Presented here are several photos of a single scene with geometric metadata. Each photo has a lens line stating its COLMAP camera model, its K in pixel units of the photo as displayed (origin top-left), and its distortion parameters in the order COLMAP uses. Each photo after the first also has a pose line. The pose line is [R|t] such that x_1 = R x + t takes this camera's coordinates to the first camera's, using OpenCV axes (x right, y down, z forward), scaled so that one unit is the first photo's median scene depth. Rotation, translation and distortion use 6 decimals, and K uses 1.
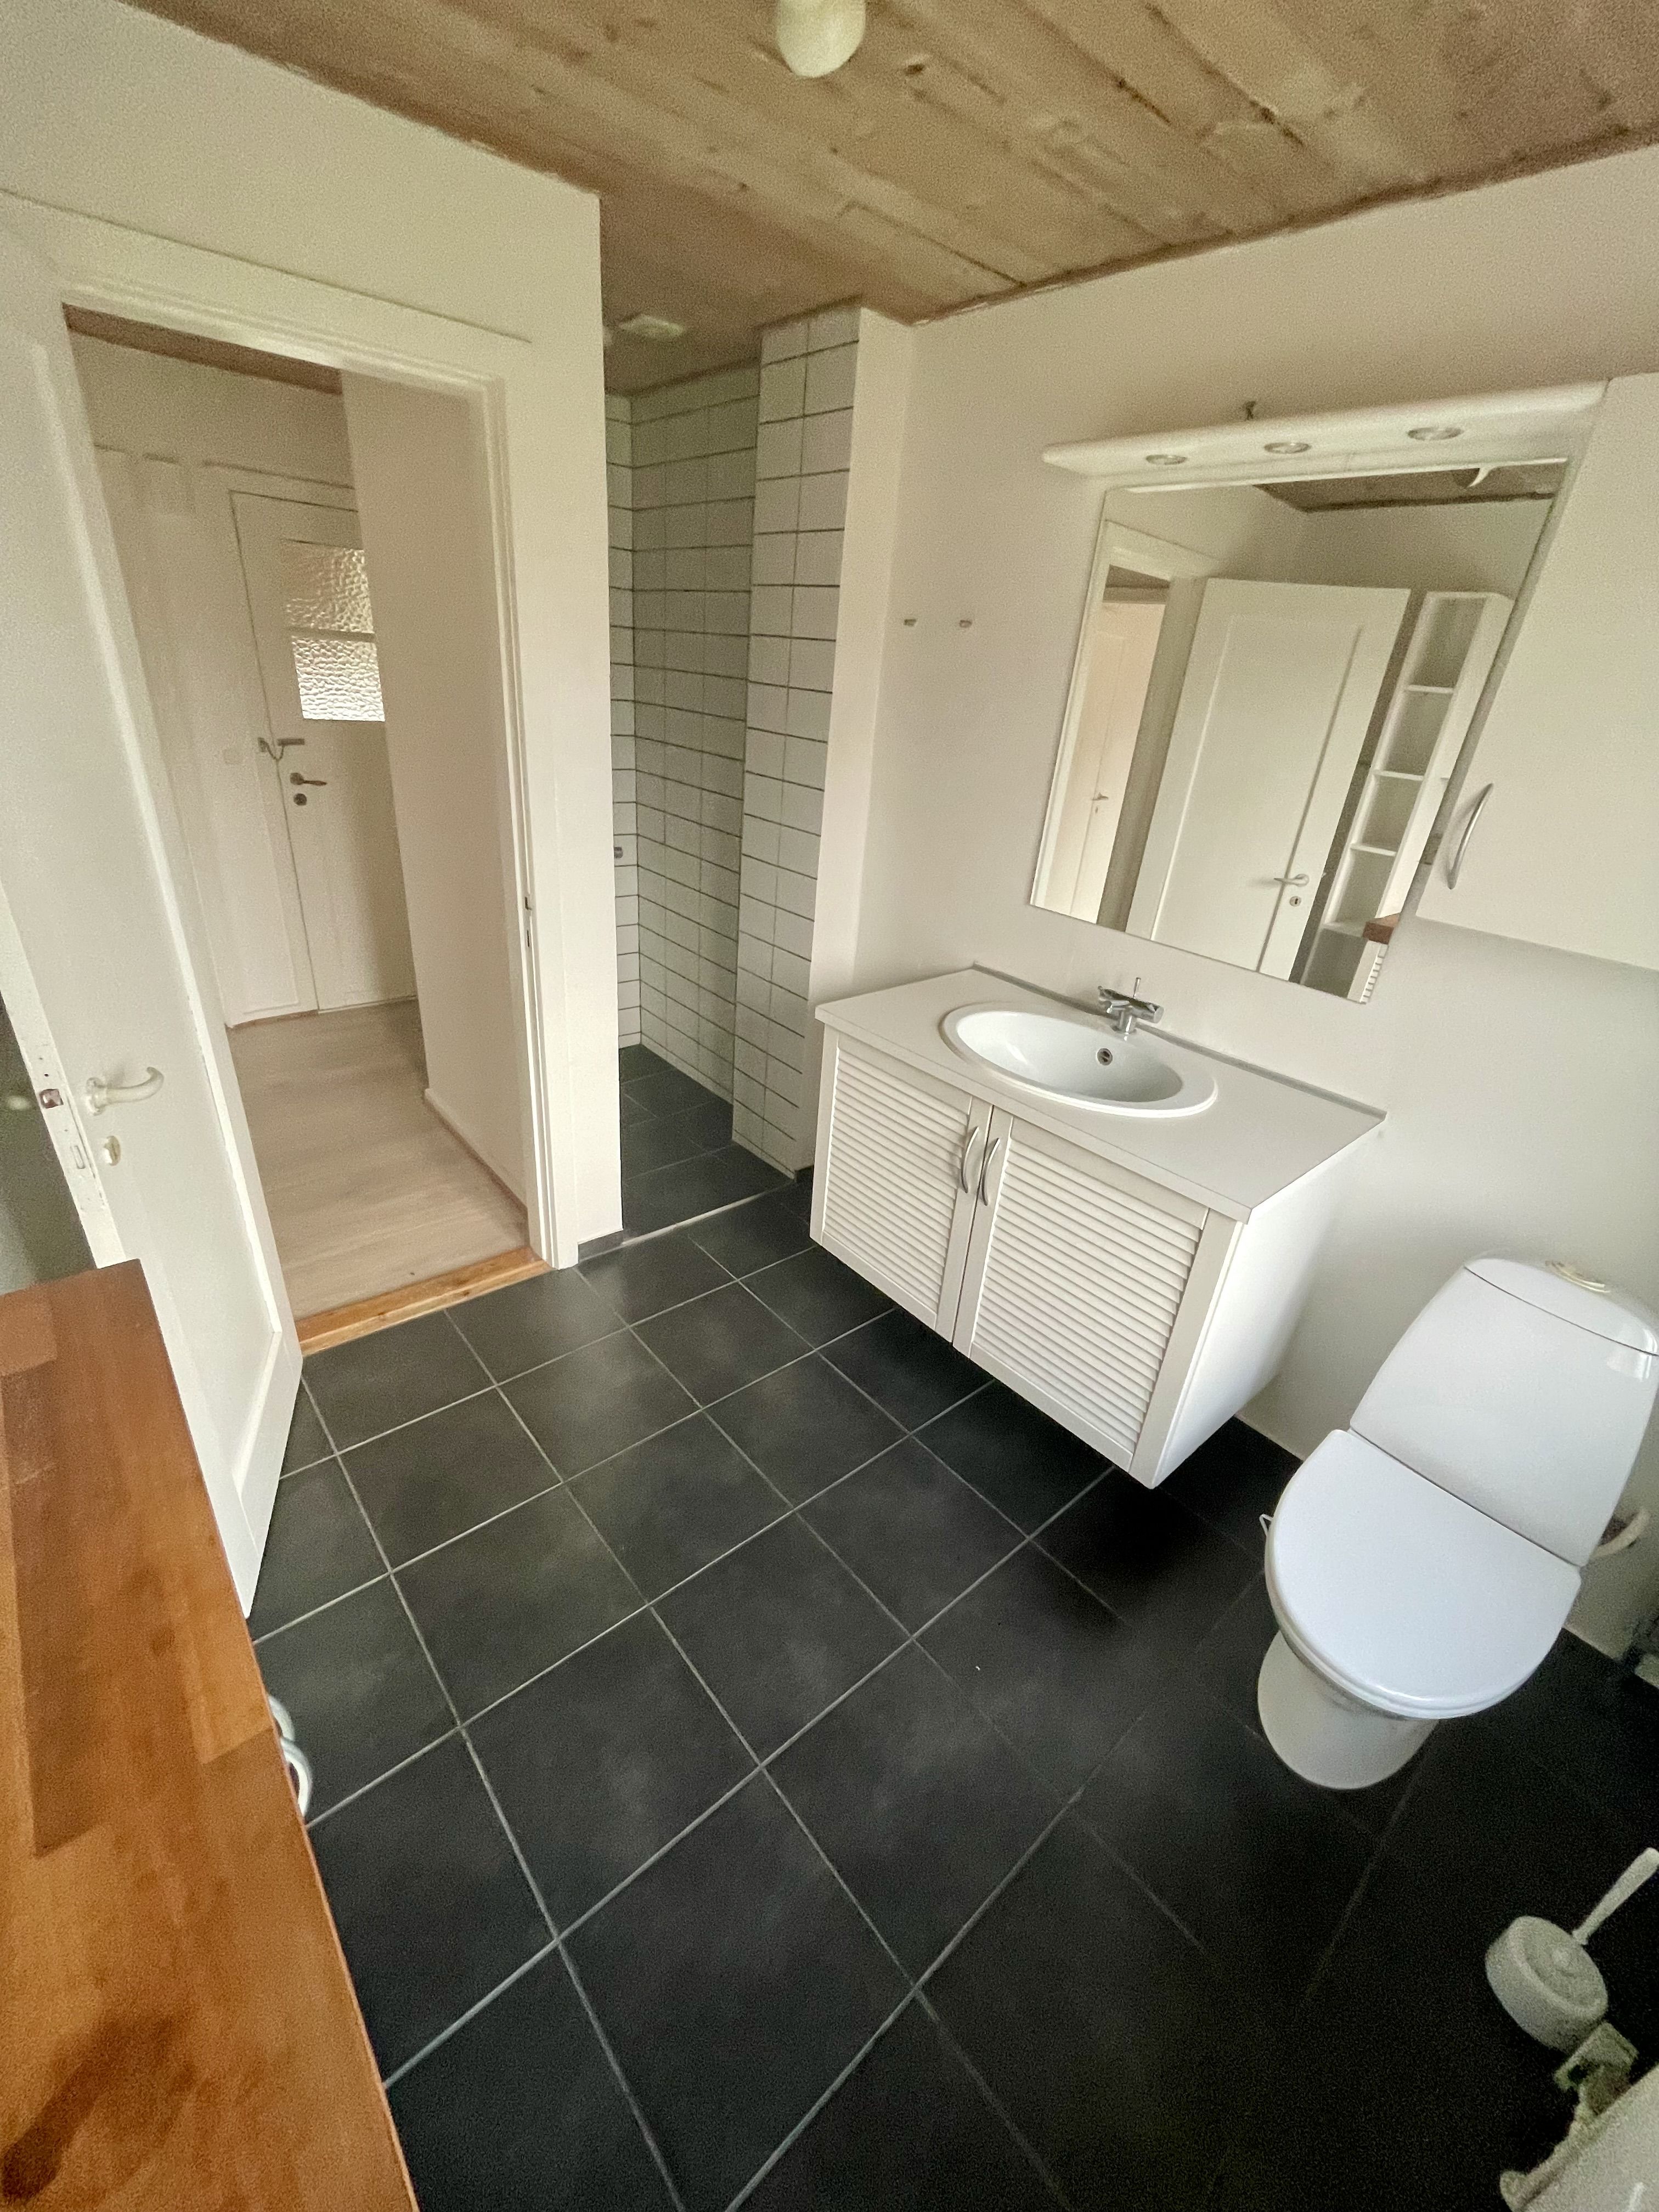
lens RADIAL K [[900.6, 0, 837.3], [0, 900.6, 1105.5], [0, 0, 1]] dist [-0.000438, -0.001800]
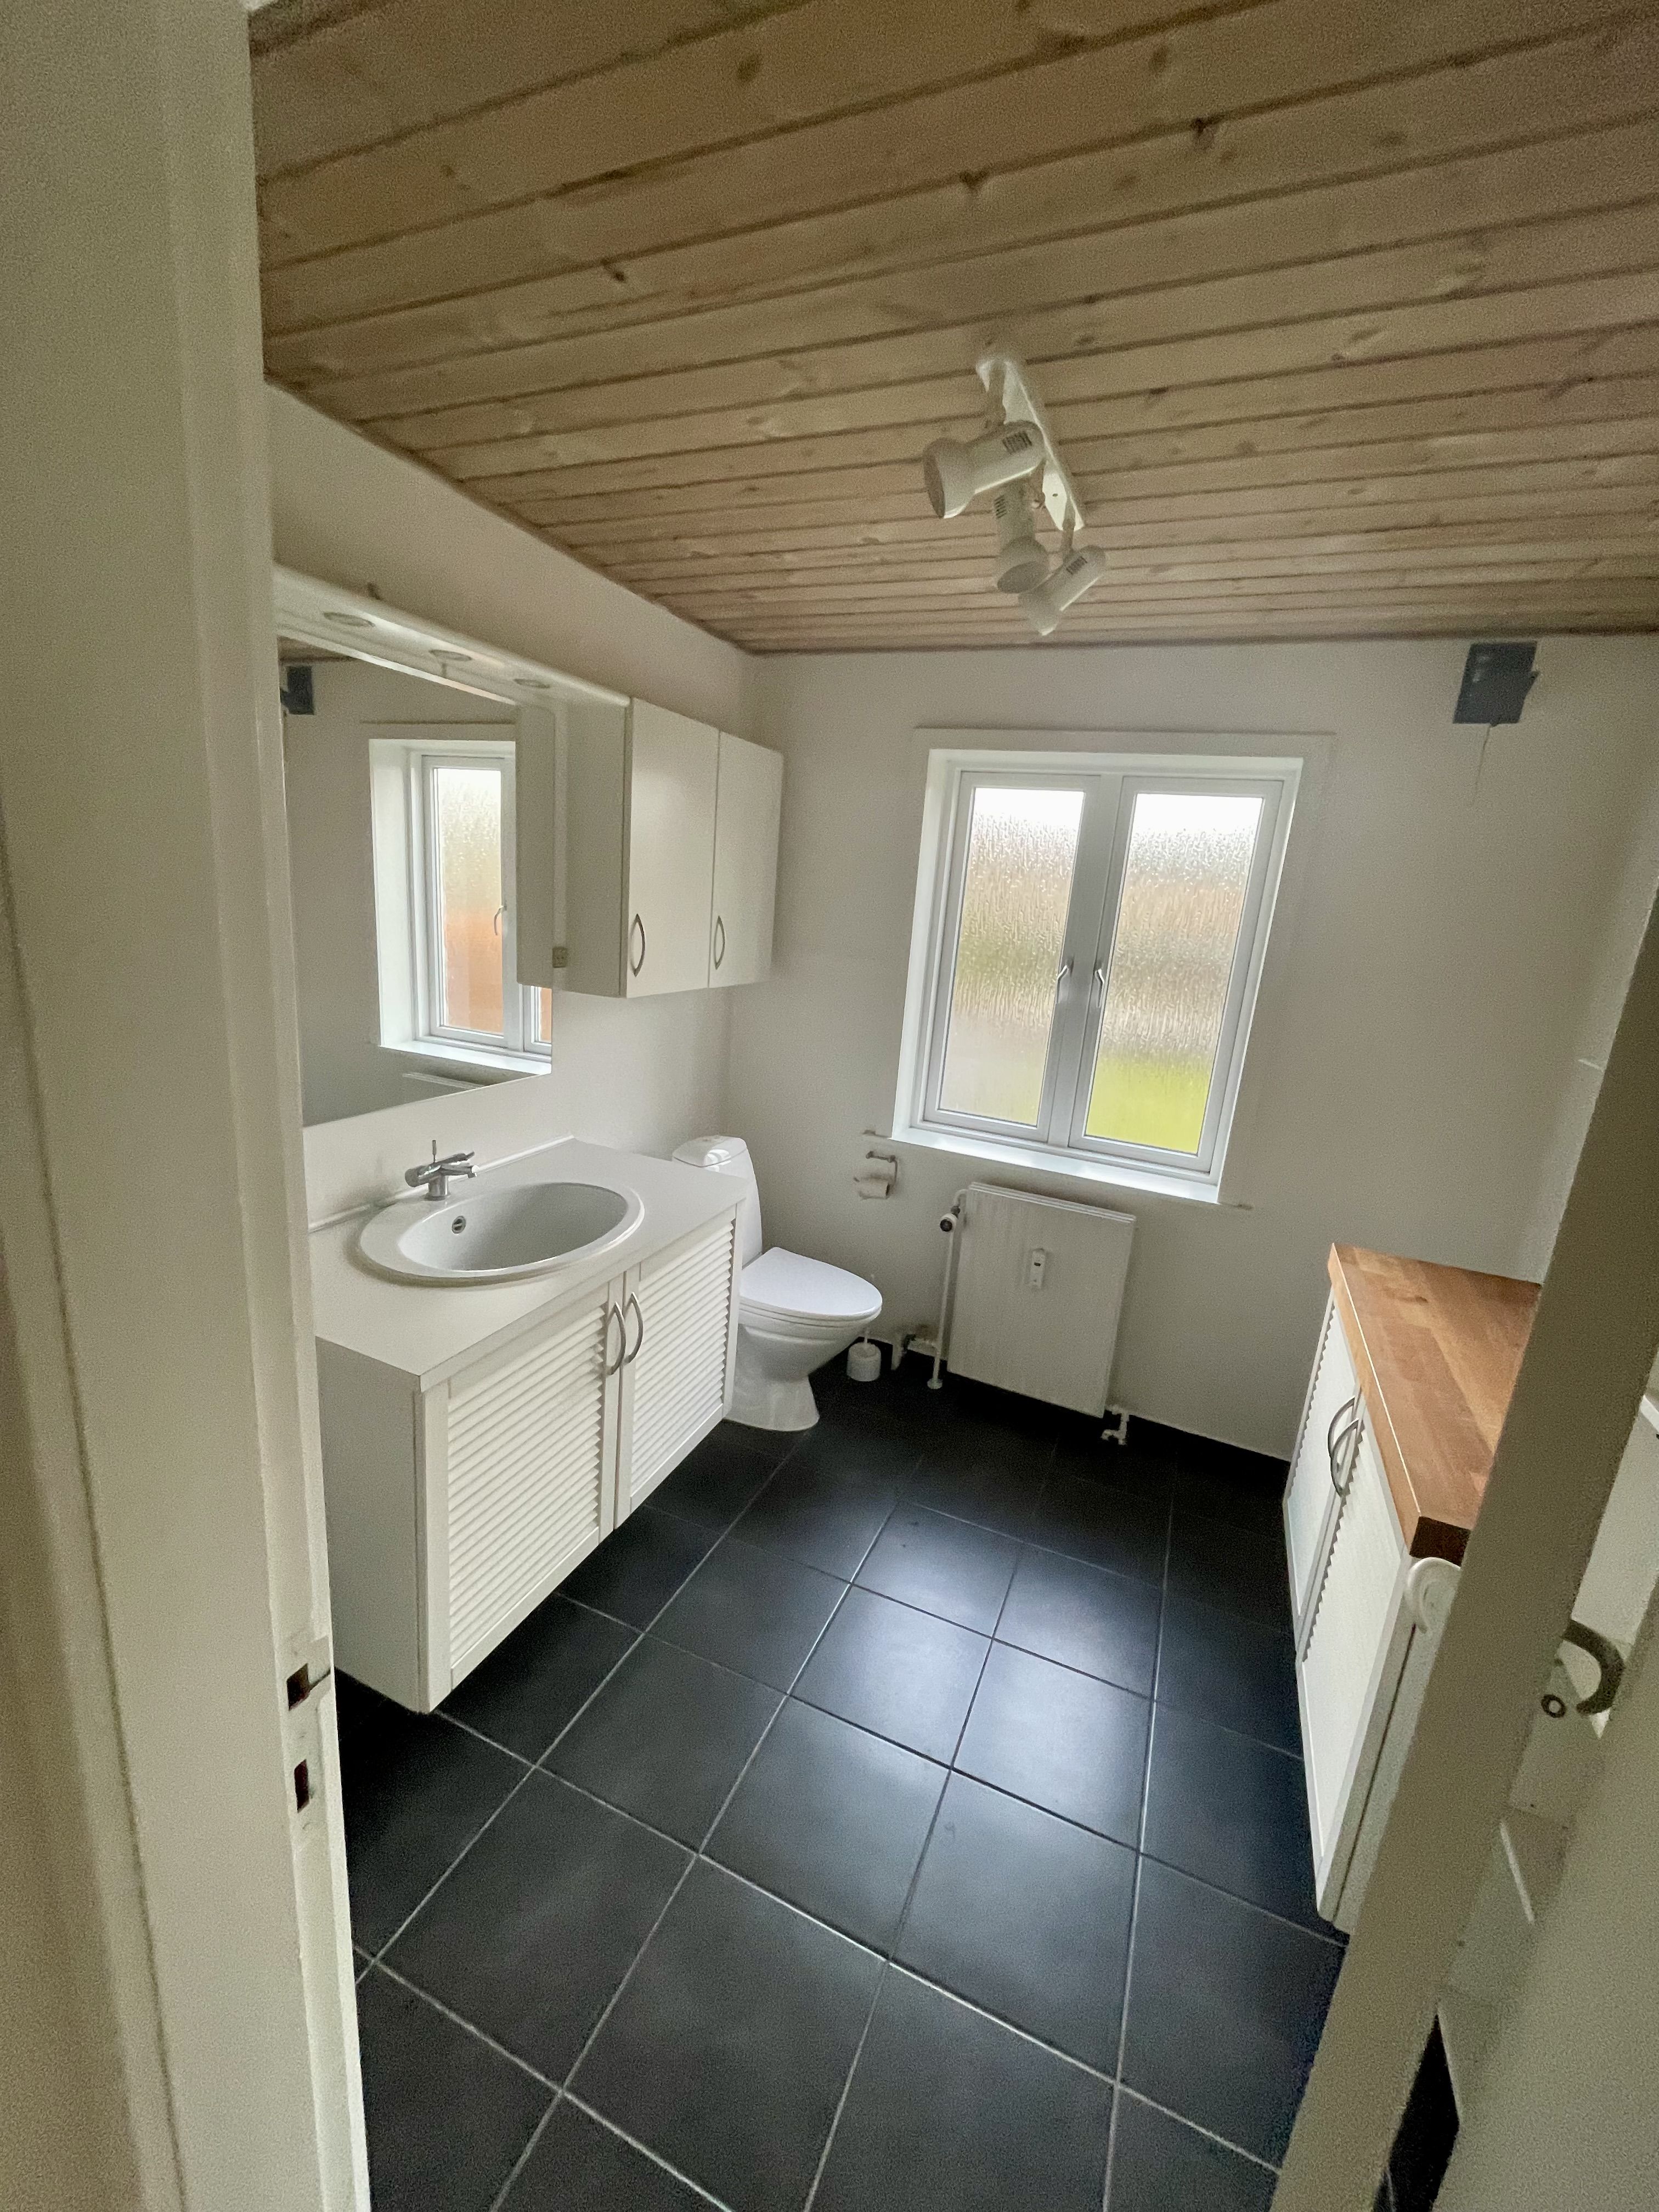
lens RADIAL K [[900.6, 0, 827.0], [0, 900.6, 1112.1], [0, 0, 1]] dist [-0.000438, -0.001800]
pose [[-0.421347, -0.320598, 0.848342, -0.634246], [0.297808, 0.834645, 0.463334, -0.478441], [-0.856608, 0.447867, -0.256198, 0.858355]]
